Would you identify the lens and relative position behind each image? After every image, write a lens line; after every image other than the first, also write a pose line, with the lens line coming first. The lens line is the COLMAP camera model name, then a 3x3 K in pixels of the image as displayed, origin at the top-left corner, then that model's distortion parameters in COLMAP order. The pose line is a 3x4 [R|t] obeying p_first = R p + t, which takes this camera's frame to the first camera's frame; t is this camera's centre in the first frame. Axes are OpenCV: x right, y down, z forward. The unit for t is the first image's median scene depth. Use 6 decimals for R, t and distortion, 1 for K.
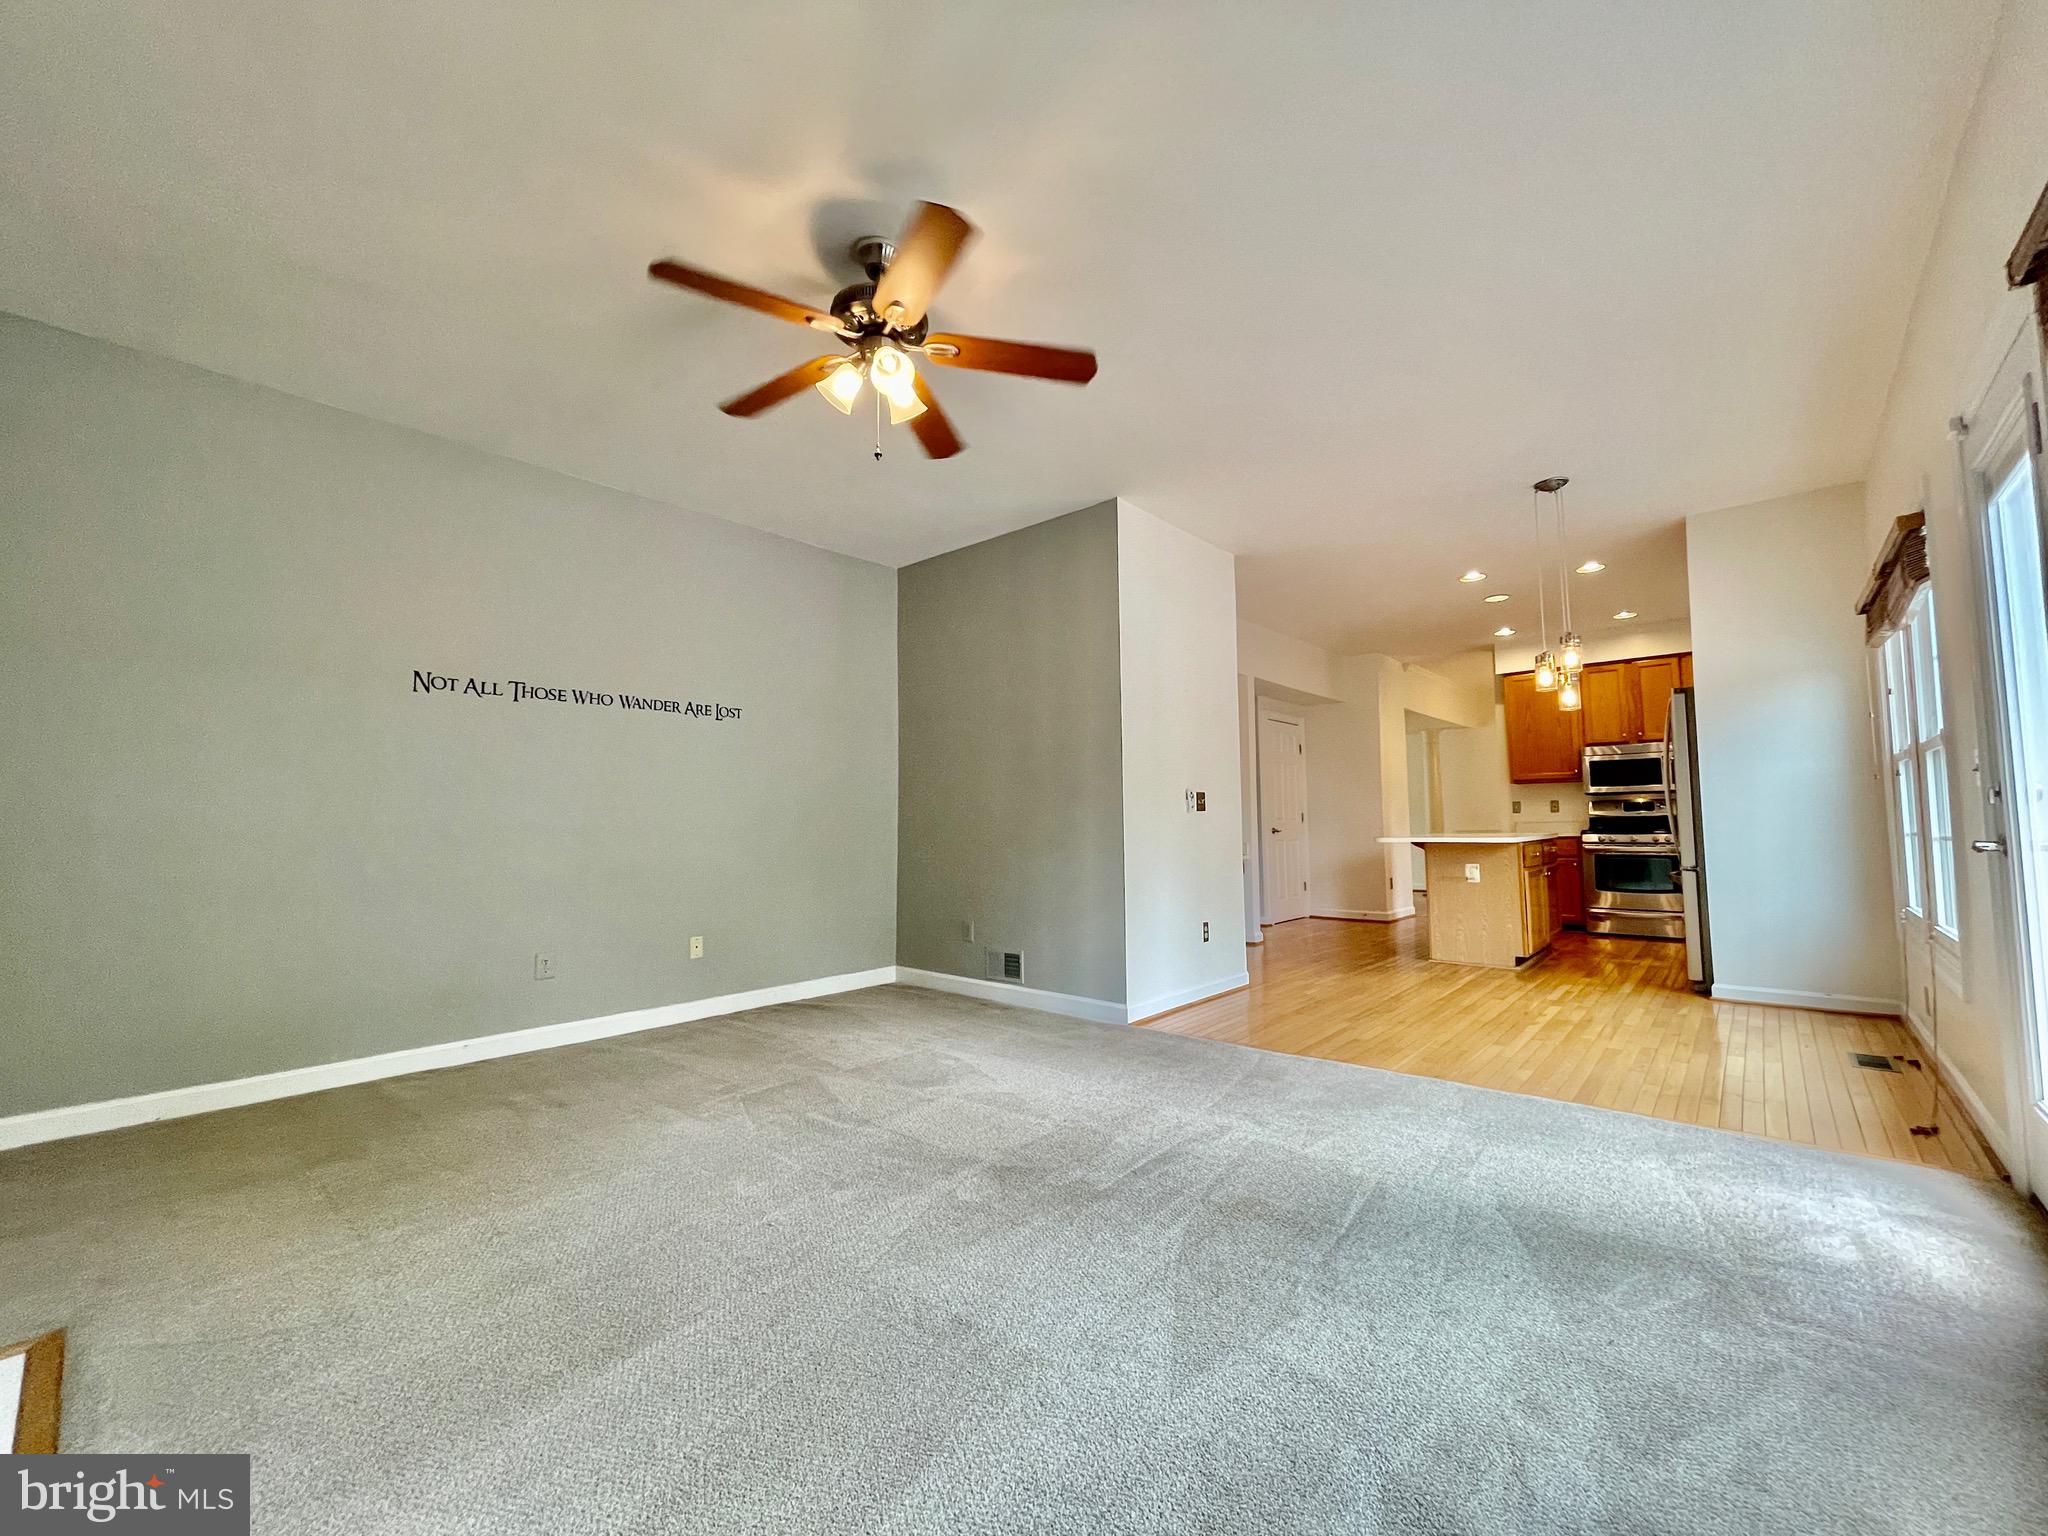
lens RADIAL K [[830.5, 0, 1020.9], [0, 830.5, 761.6], [0, 0, 1]] dist [-0.001468, -0.000013]
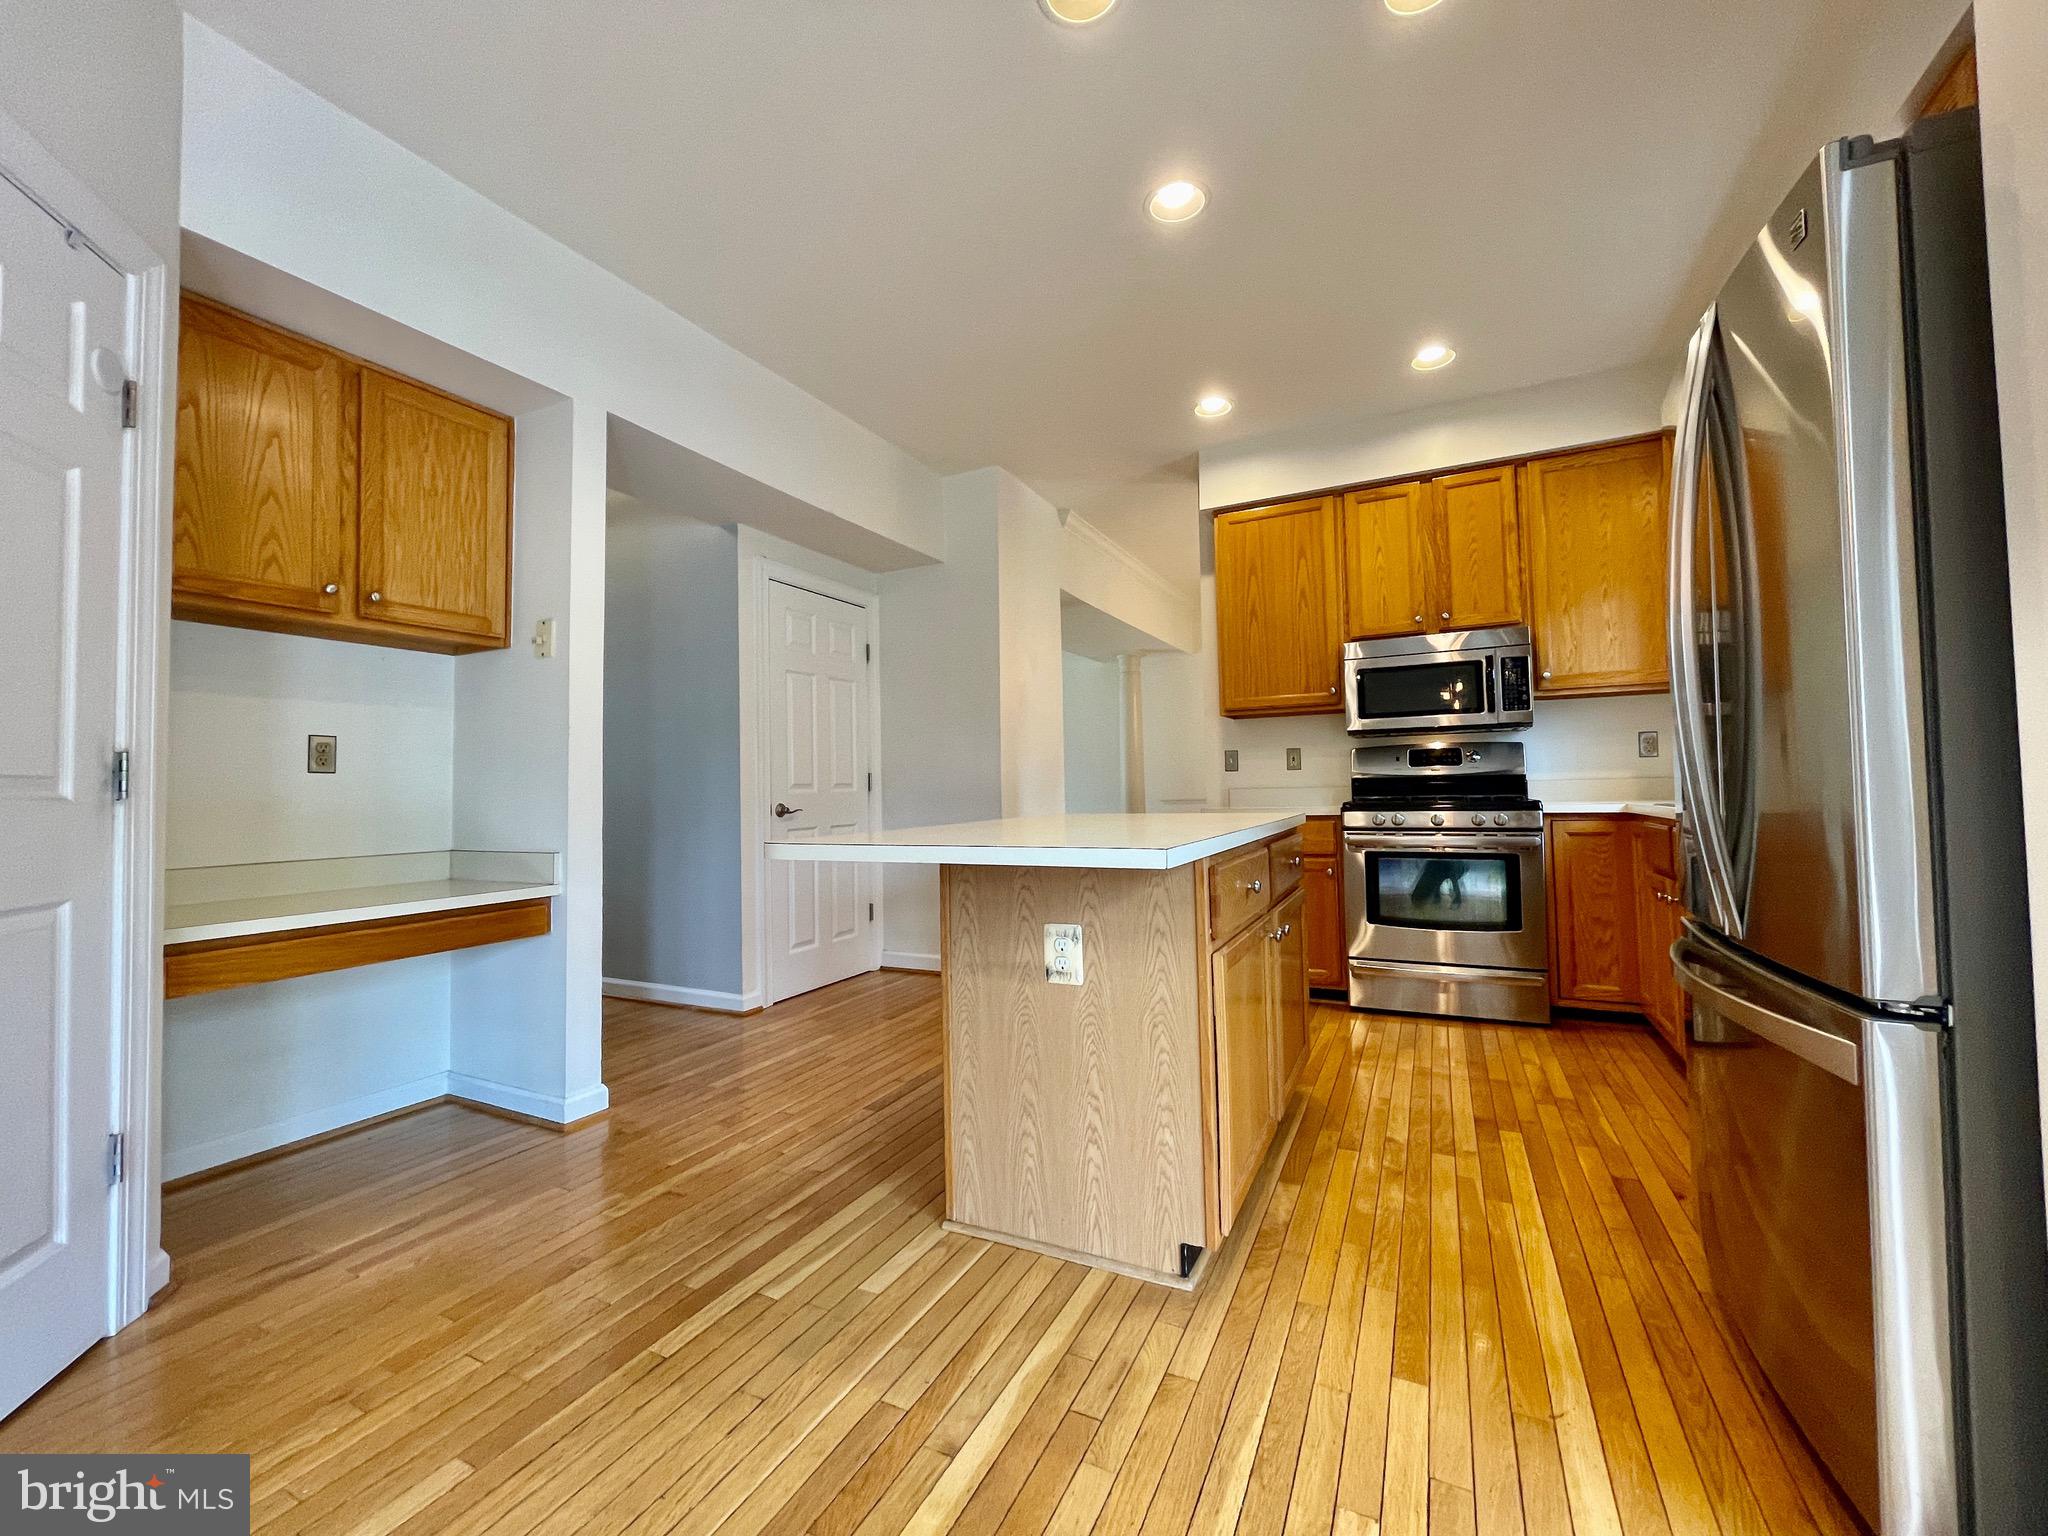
lens RADIAL K [[830.5, 0, 1020.9], [0, 830.5, 761.6], [0, 0, 1]] dist [-0.001468, -0.000013]
pose [[0.965886, -0.000552, 0.258965, 0.347465], [-0.008864, 0.999341, 0.035191, 0.040149], [-0.258814, -0.036286, 0.965245, 0.549487]]
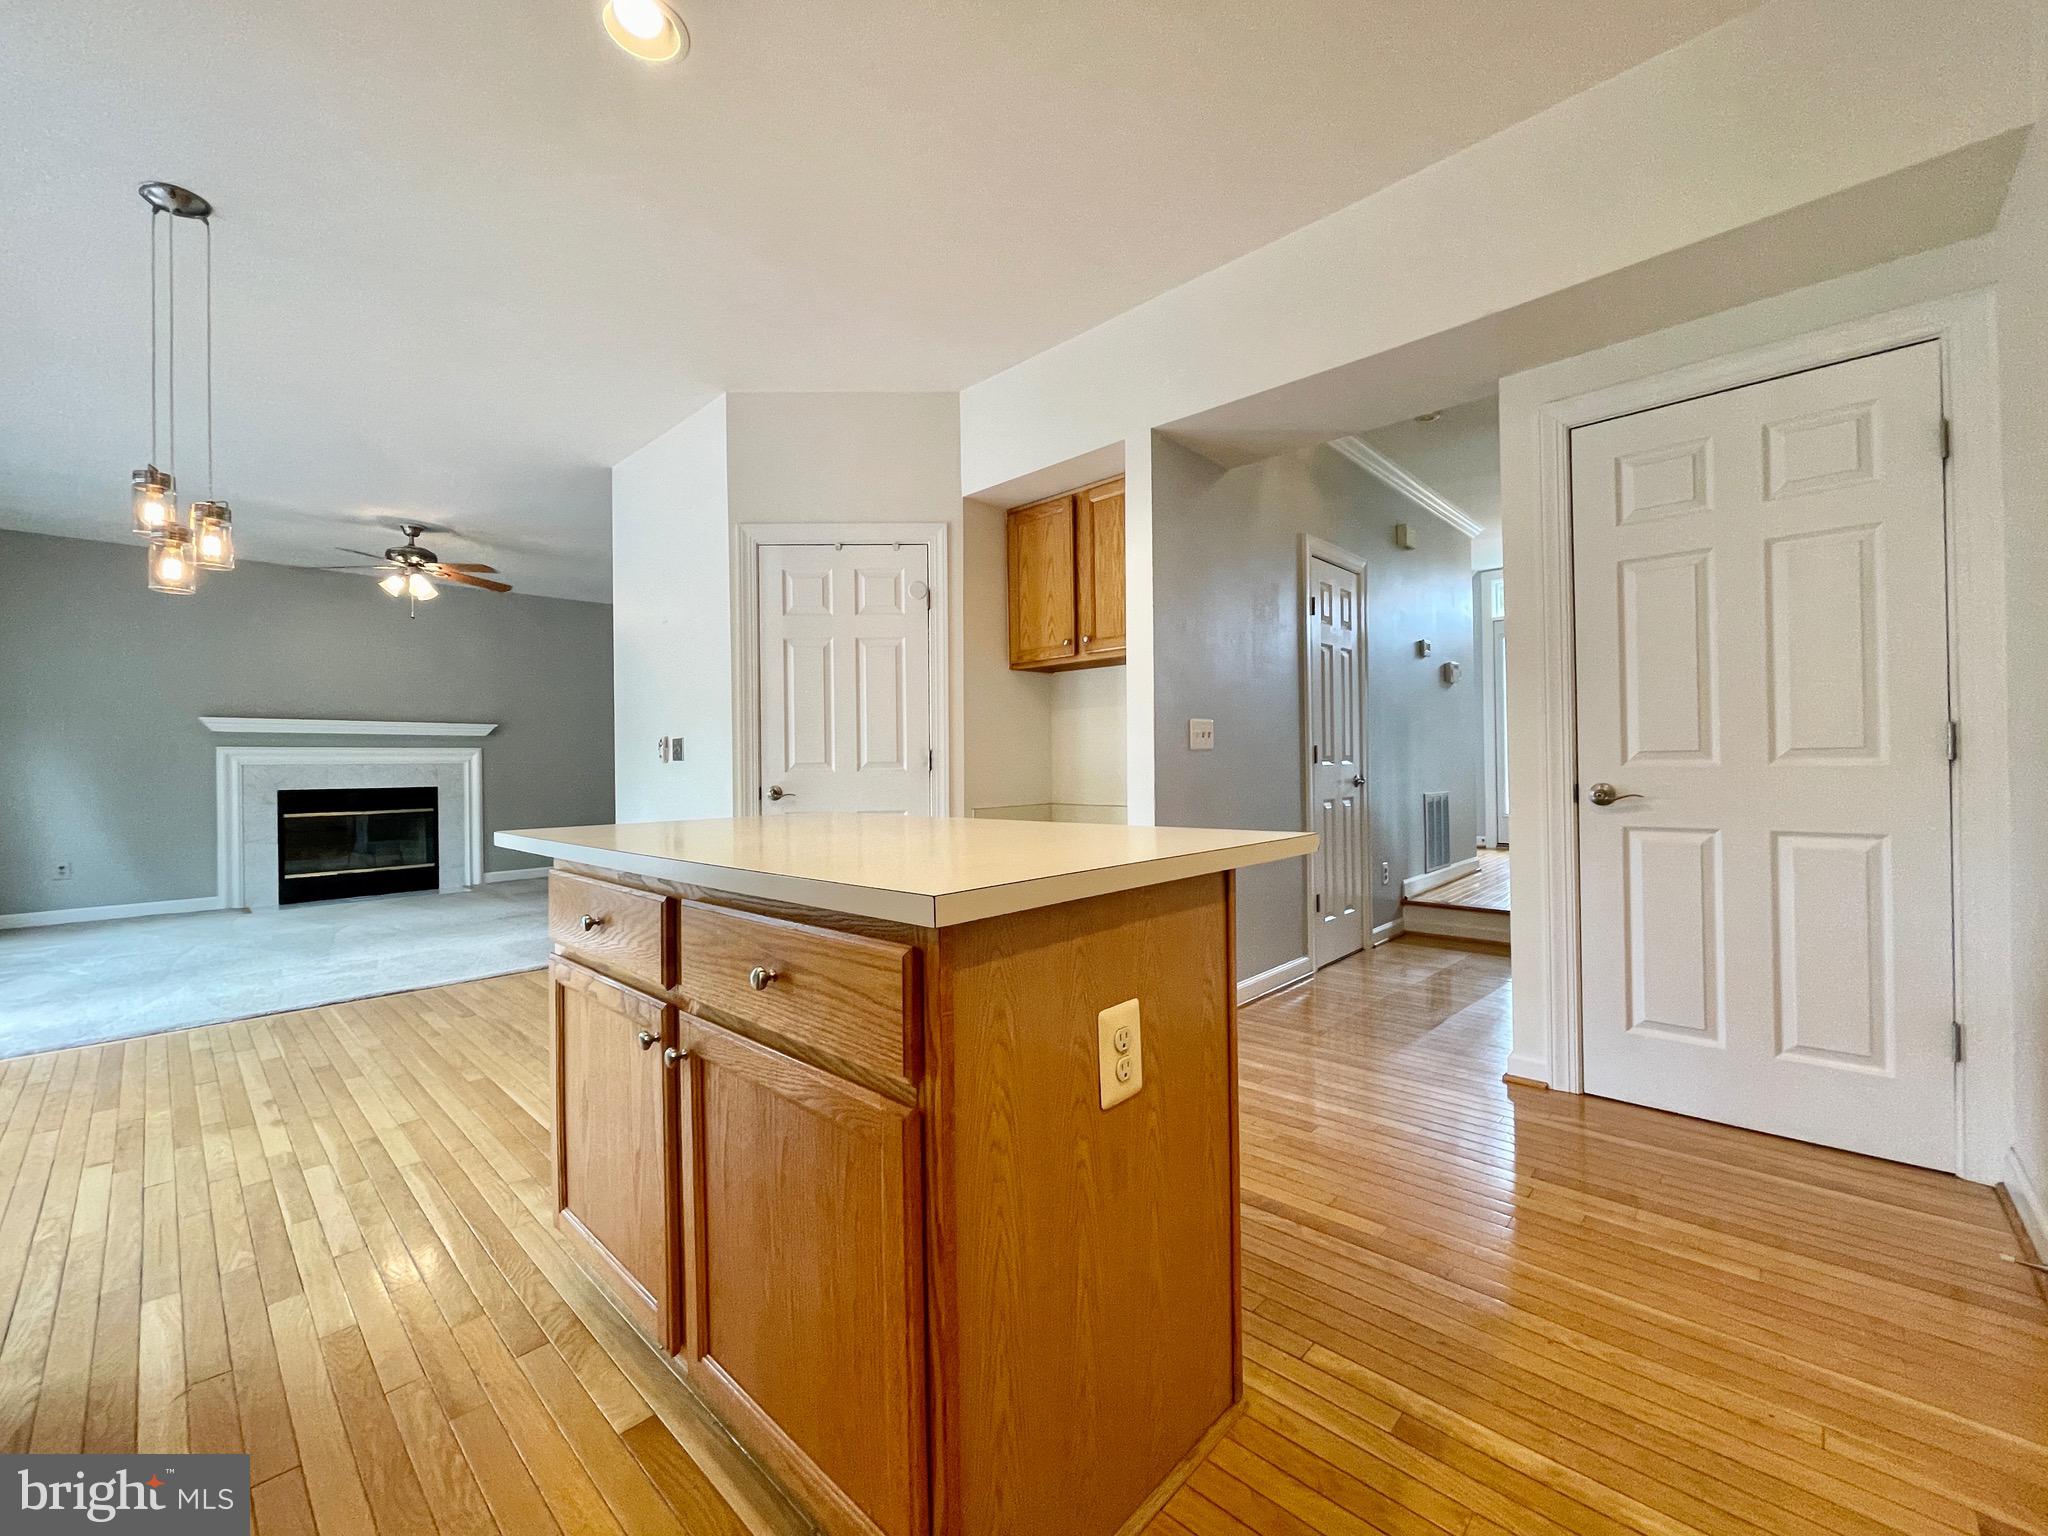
lens RADIAL K [[830.5, 0, 1020.9], [0, 830.5, 761.6], [0, 0, 1]] dist [-0.001468, -0.000013]
pose [[-0.027053, -0.006834, -0.999611, 0.676703], [0.080745, 0.996694, -0.009000, 0.064011], [0.996368, -0.080958, -0.026412, 0.882533]]
